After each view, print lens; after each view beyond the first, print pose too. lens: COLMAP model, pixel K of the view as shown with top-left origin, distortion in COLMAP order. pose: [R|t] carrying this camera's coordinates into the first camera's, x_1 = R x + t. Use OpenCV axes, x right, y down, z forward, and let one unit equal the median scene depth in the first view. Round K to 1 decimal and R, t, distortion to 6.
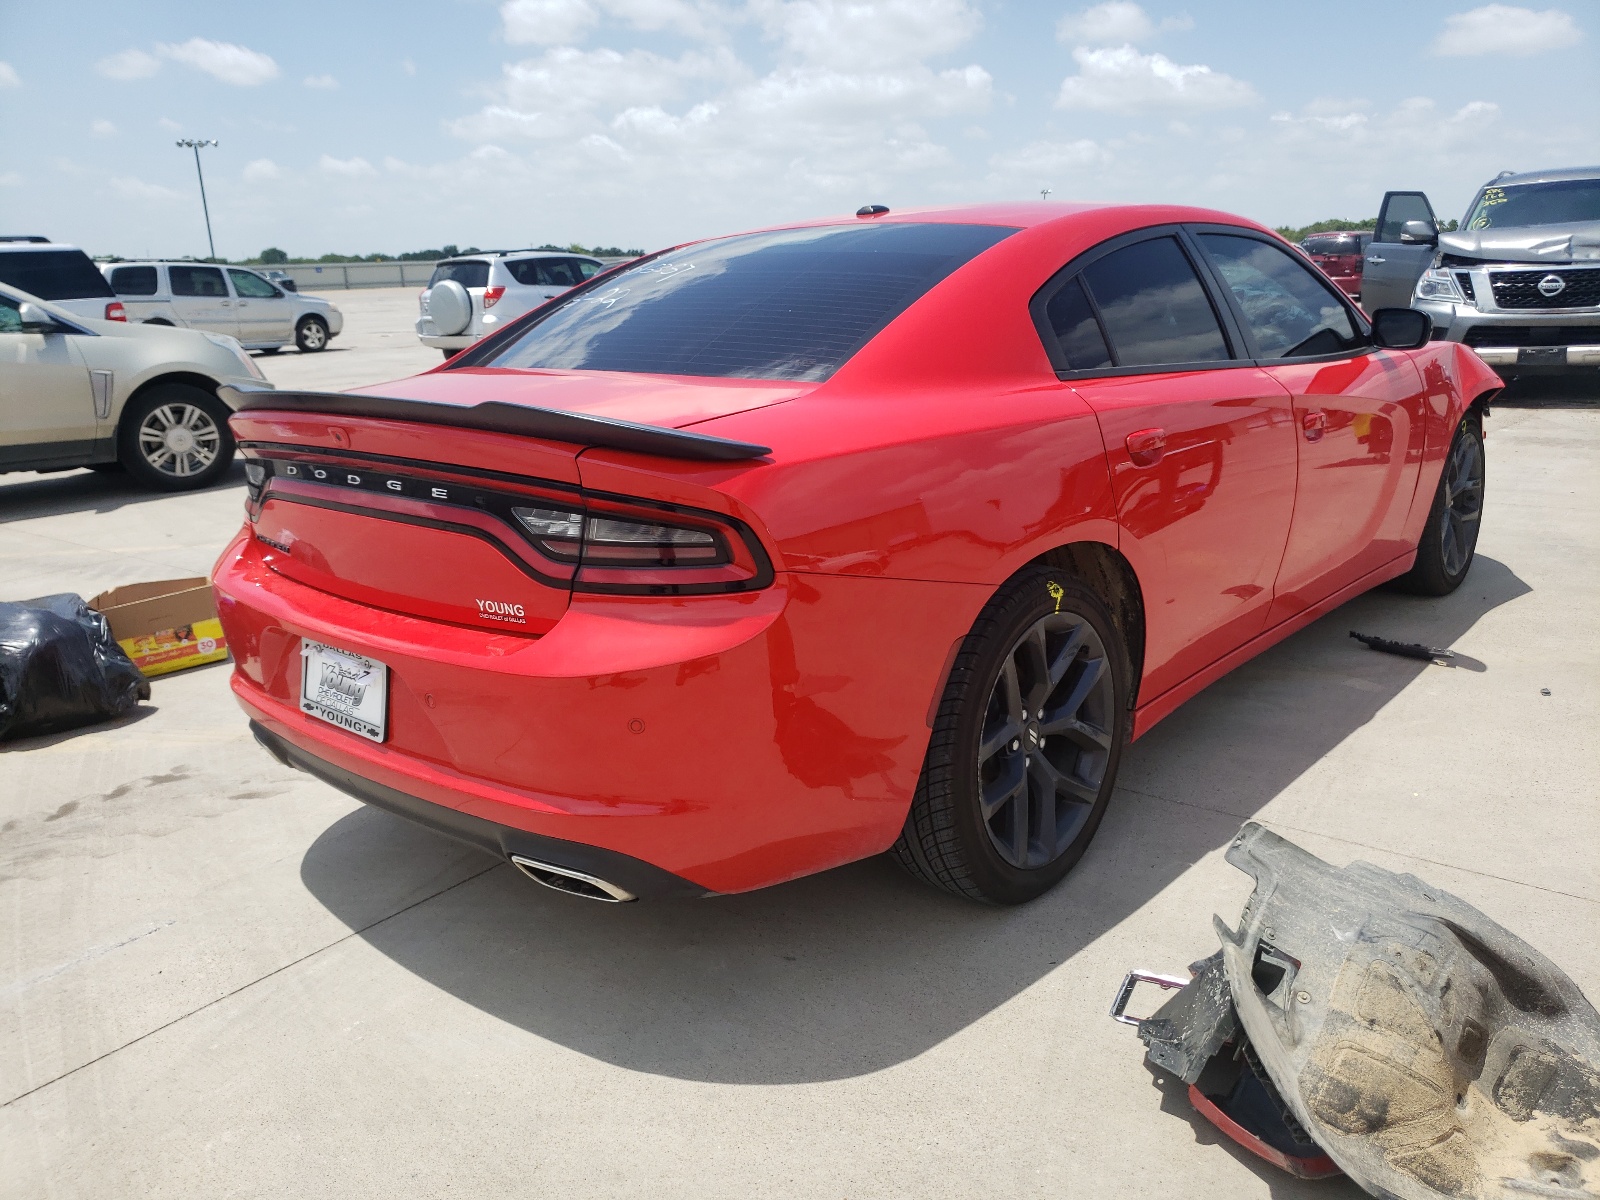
lens RADIAL K [[1216.2, 0, 800.0], [0, 1216.2, 600.0], [0, 0, 1]] dist [-0.002302, 0.001173]
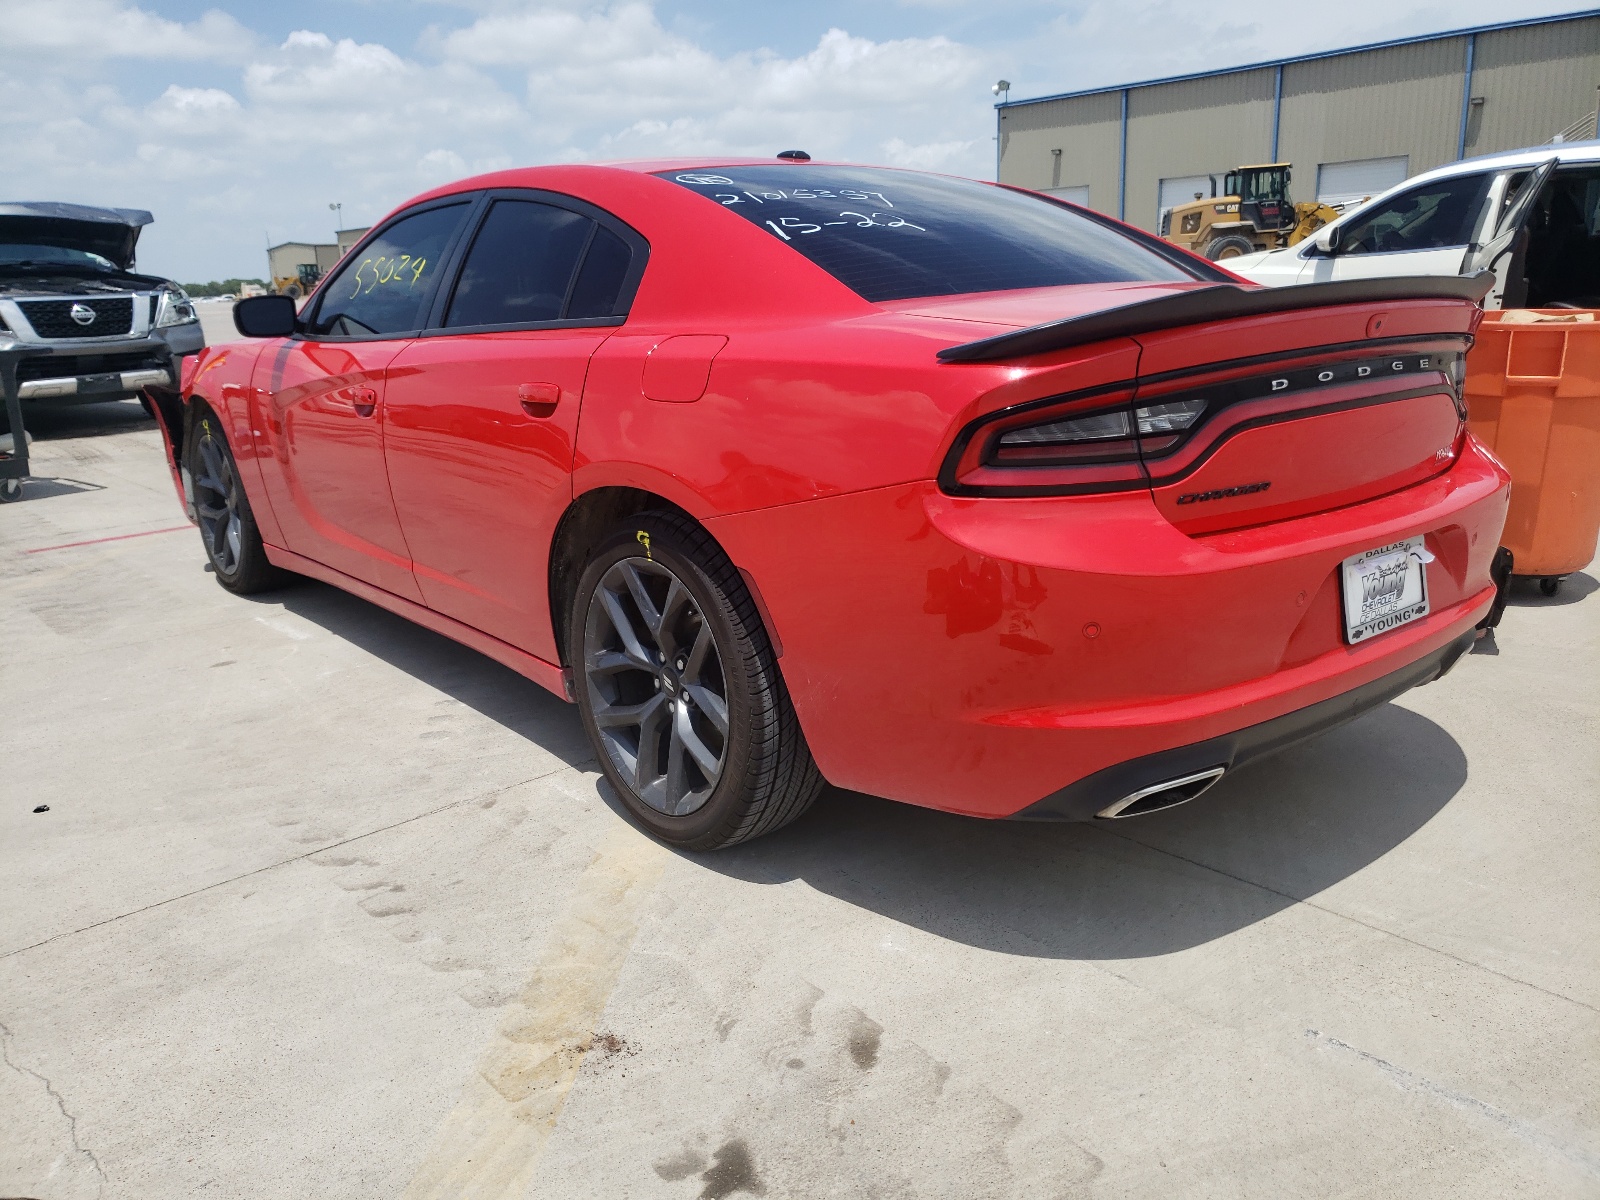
lens RADIAL K [[1216.2, 0, 800.0], [0, 1216.2, 600.0], [0, 0, 1]] dist [-0.002302, 0.001173]
pose [[0.182326, -0.224709, 0.957216, -0.959588], [0.272932, 0.946842, 0.170287, -0.145055], [-0.944598, 0.230208, 0.233964, 0.844656]]
